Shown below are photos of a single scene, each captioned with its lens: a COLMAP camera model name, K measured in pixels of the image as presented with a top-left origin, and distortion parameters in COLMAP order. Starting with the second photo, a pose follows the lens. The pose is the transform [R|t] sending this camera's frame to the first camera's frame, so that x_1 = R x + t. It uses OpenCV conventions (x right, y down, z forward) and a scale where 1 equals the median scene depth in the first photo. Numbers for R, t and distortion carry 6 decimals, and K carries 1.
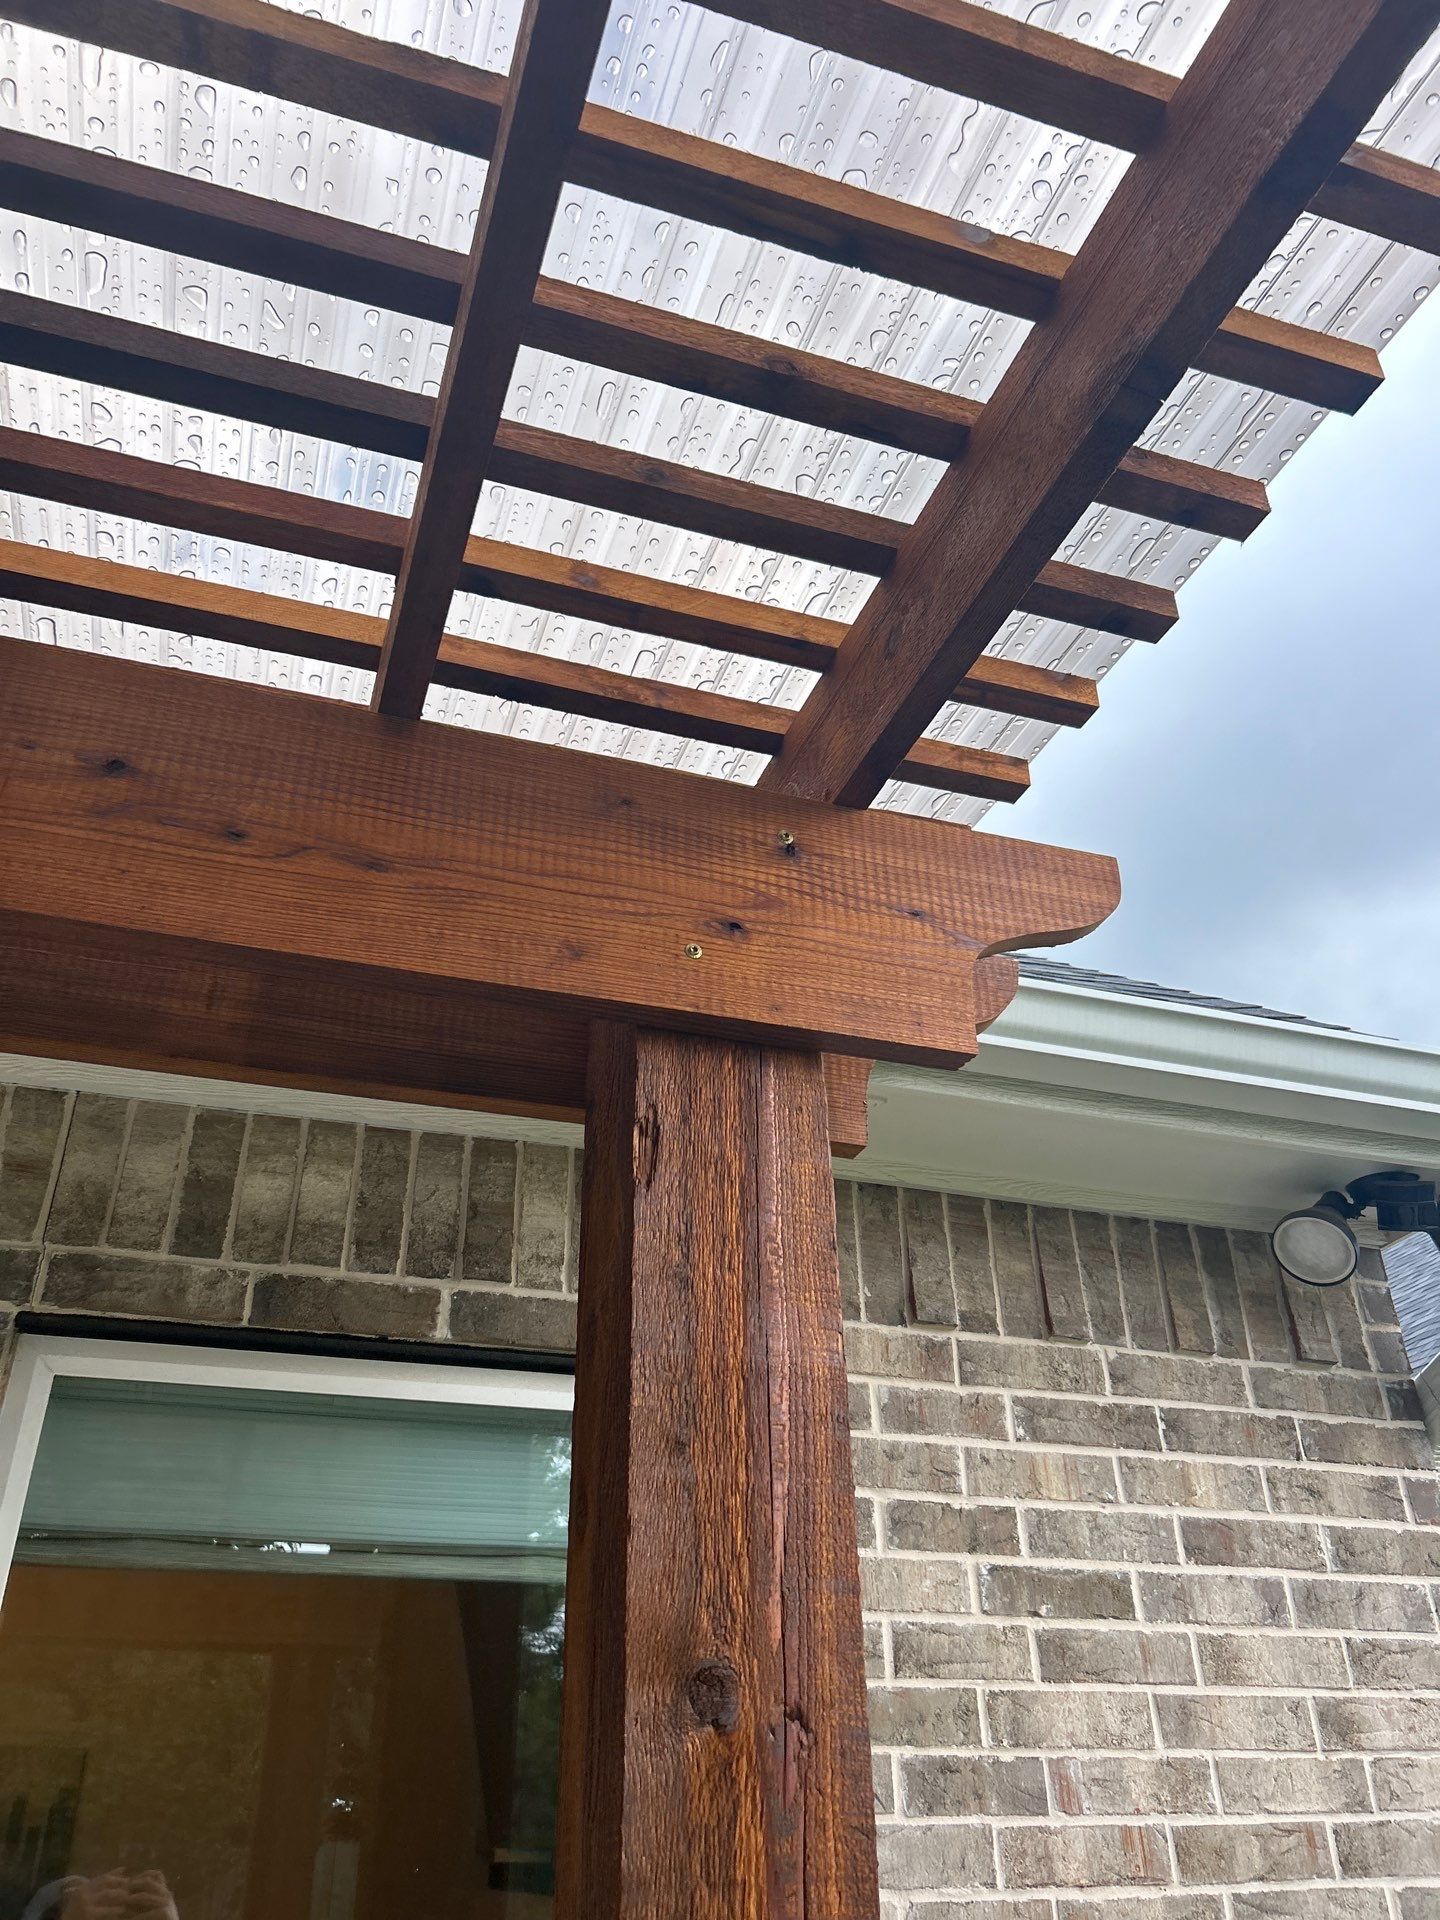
lens RADIAL K [[1439.6, 0, 729.2], [0, 1439.6, 964.4], [0, 0, 1]] dist [0.068795, -0.076129]
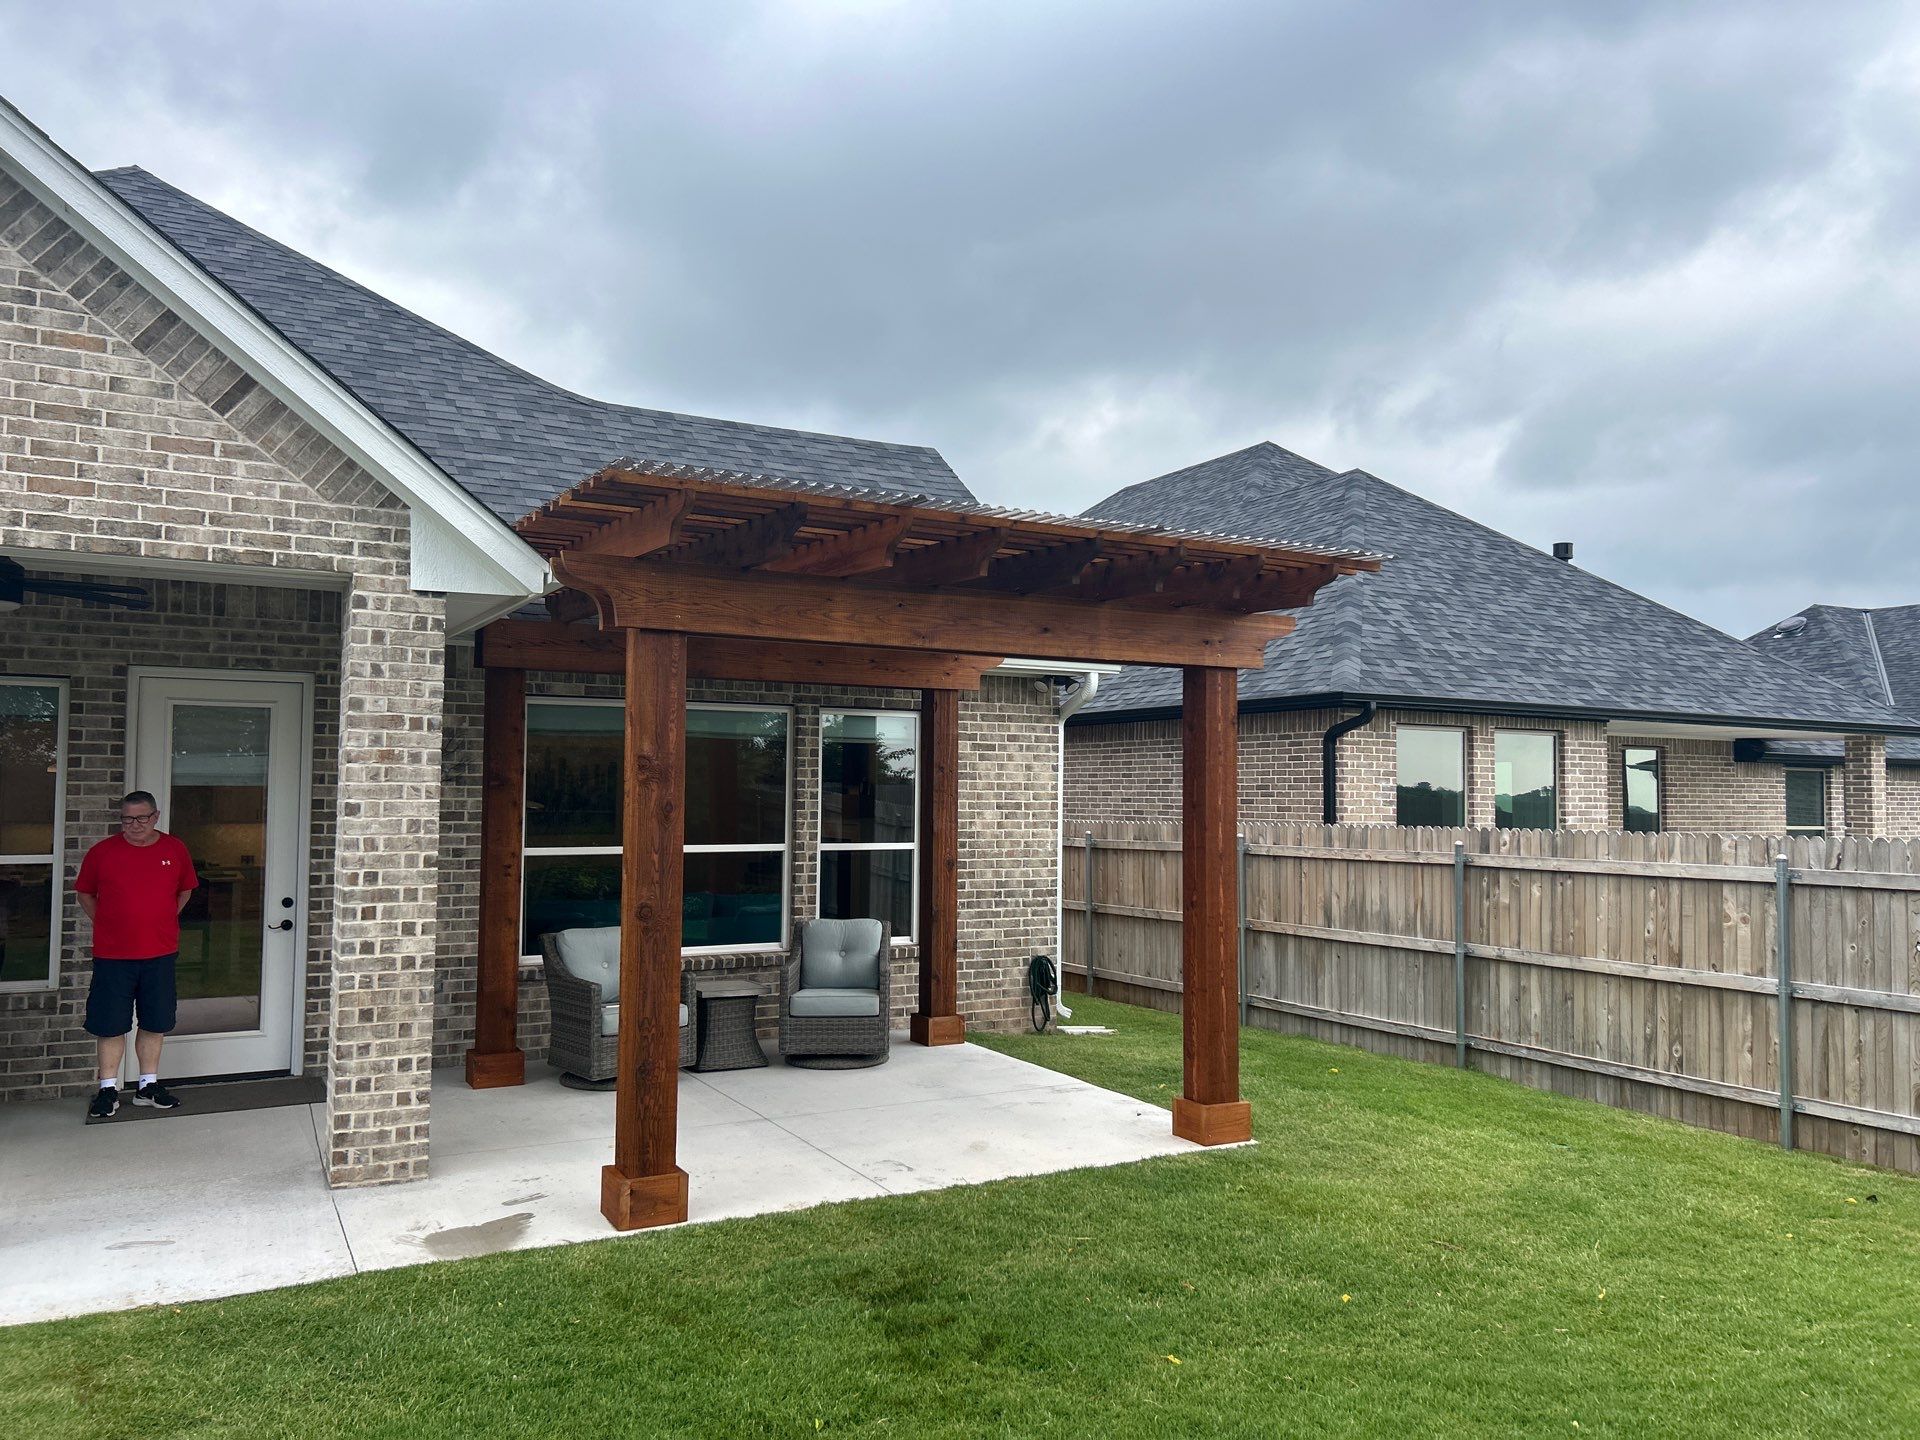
lens RADIAL K [[1439.6, 0, 960.0], [0, 1439.6, 720.0], [0, 0, 1]] dist [0.068795, -0.076129]
pose [[0.984765, 0.031221, 0.171066, -0.886847], [-0.108665, 0.878506, 0.465208, -2.425792], [-0.135758, -0.476709, 0.868515, -4.088325]]
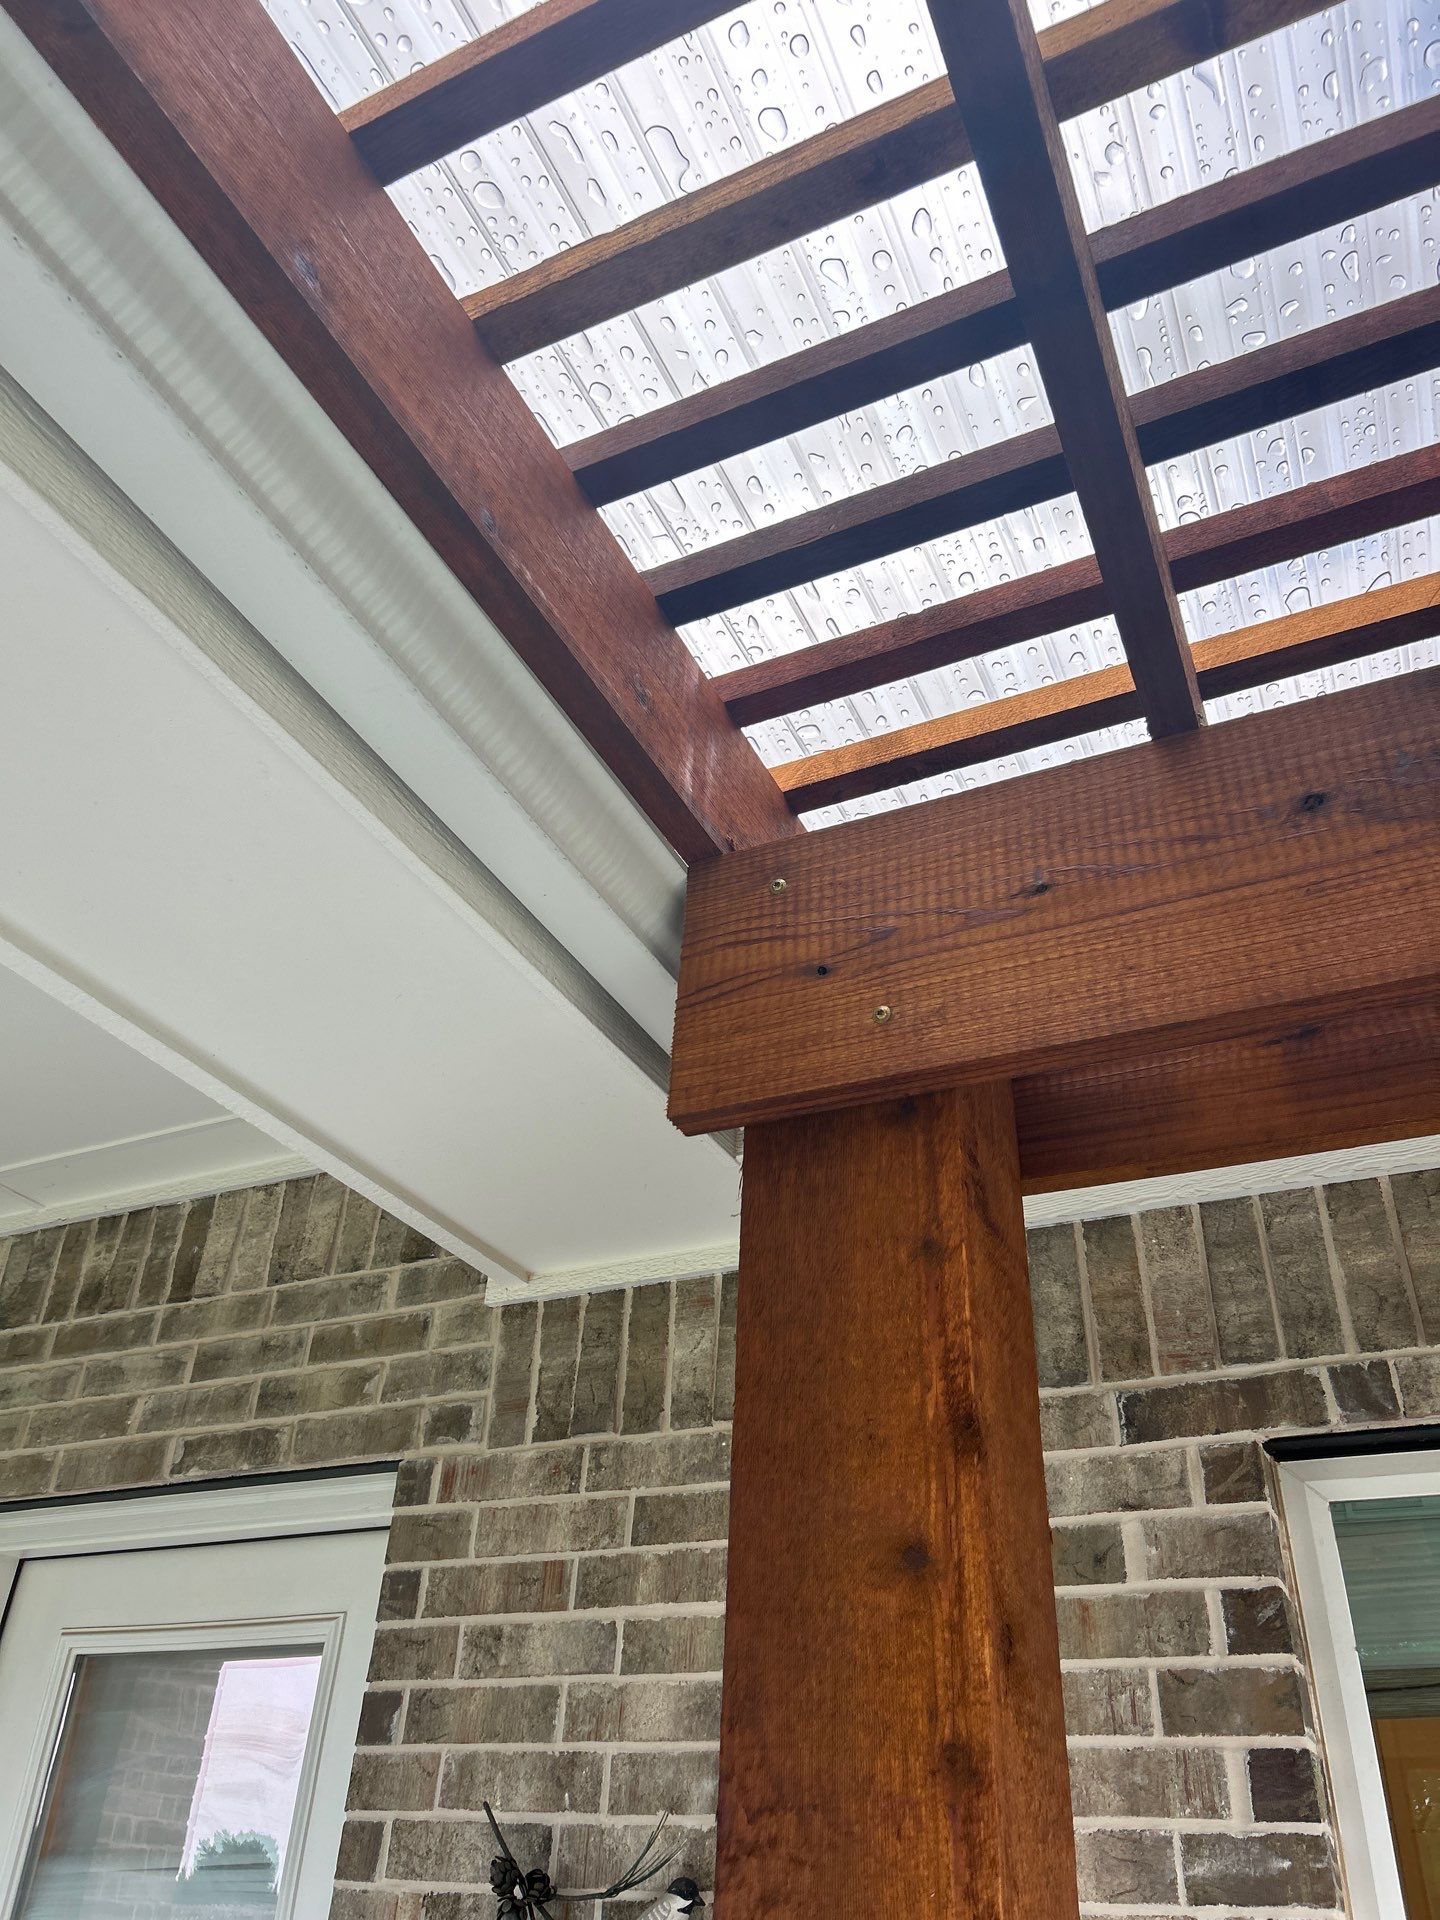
lens RADIAL K [[1439.6, 0, 729.2], [0, 1439.6, 964.4], [0, 0, 1]] dist [0.068795, -0.076129]
pose [[0.720178, -0.351642, -0.598072, -1.122766], [0.321100, 0.933093, -0.161964, -0.192442], [0.615011, -0.075398, 0.784906, -0.282629]]
